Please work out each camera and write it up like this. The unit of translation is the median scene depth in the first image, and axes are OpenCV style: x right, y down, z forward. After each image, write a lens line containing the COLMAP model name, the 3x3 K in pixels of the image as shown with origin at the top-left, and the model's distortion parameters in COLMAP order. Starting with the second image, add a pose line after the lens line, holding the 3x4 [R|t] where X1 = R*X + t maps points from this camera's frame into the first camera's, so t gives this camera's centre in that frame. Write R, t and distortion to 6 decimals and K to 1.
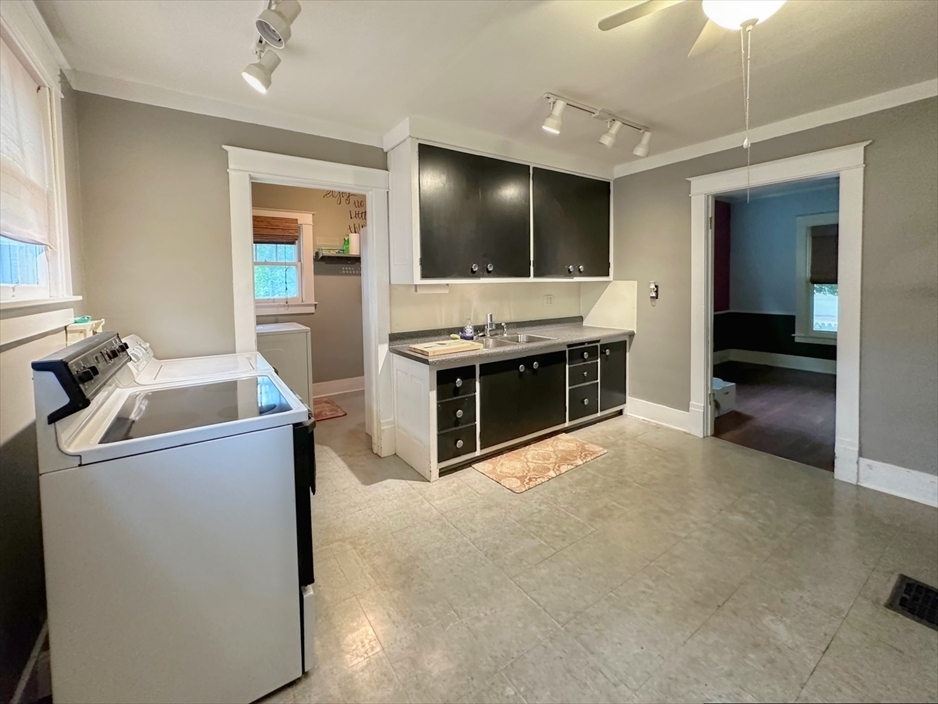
lens RADIAL K [[395.7, 0, 468.7], [0, 395.7, 298.5], [0, 0, 1]] dist [-0.000010, 0.000075]
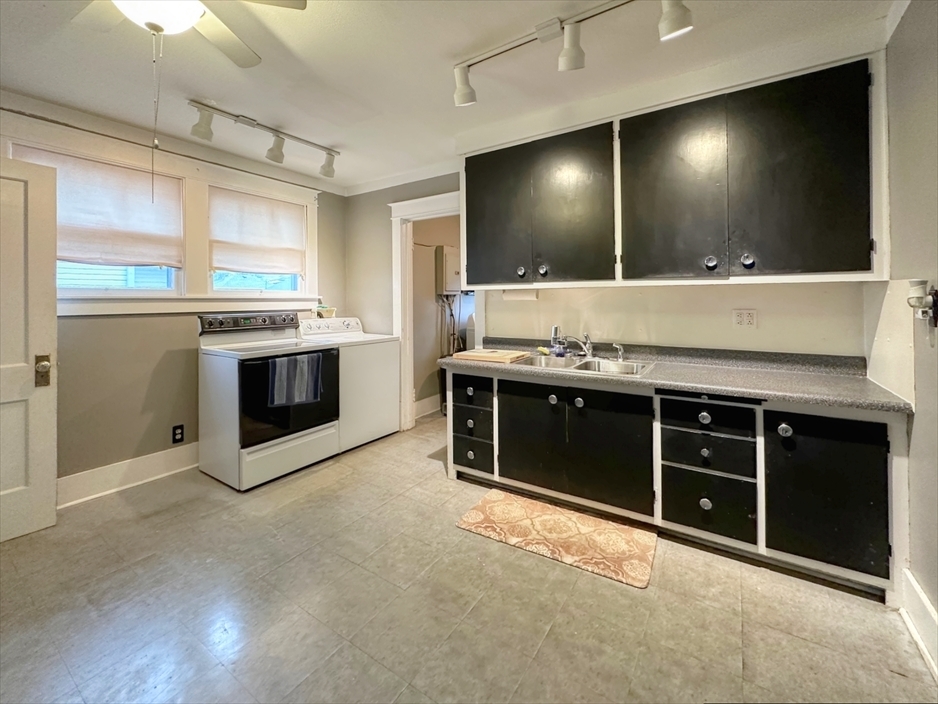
lens RADIAL K [[400.1, 0, 469.5], [0, 400.1, 295.1], [0, 0, 1]] dist [-0.000723, -0.000127]
pose [[0.374829, 0.005549, -0.927077, 0.838995], [-0.034596, 0.999369, -0.008006, -0.014063], [0.926448, 0.035074, 0.374784, 0.588803]]
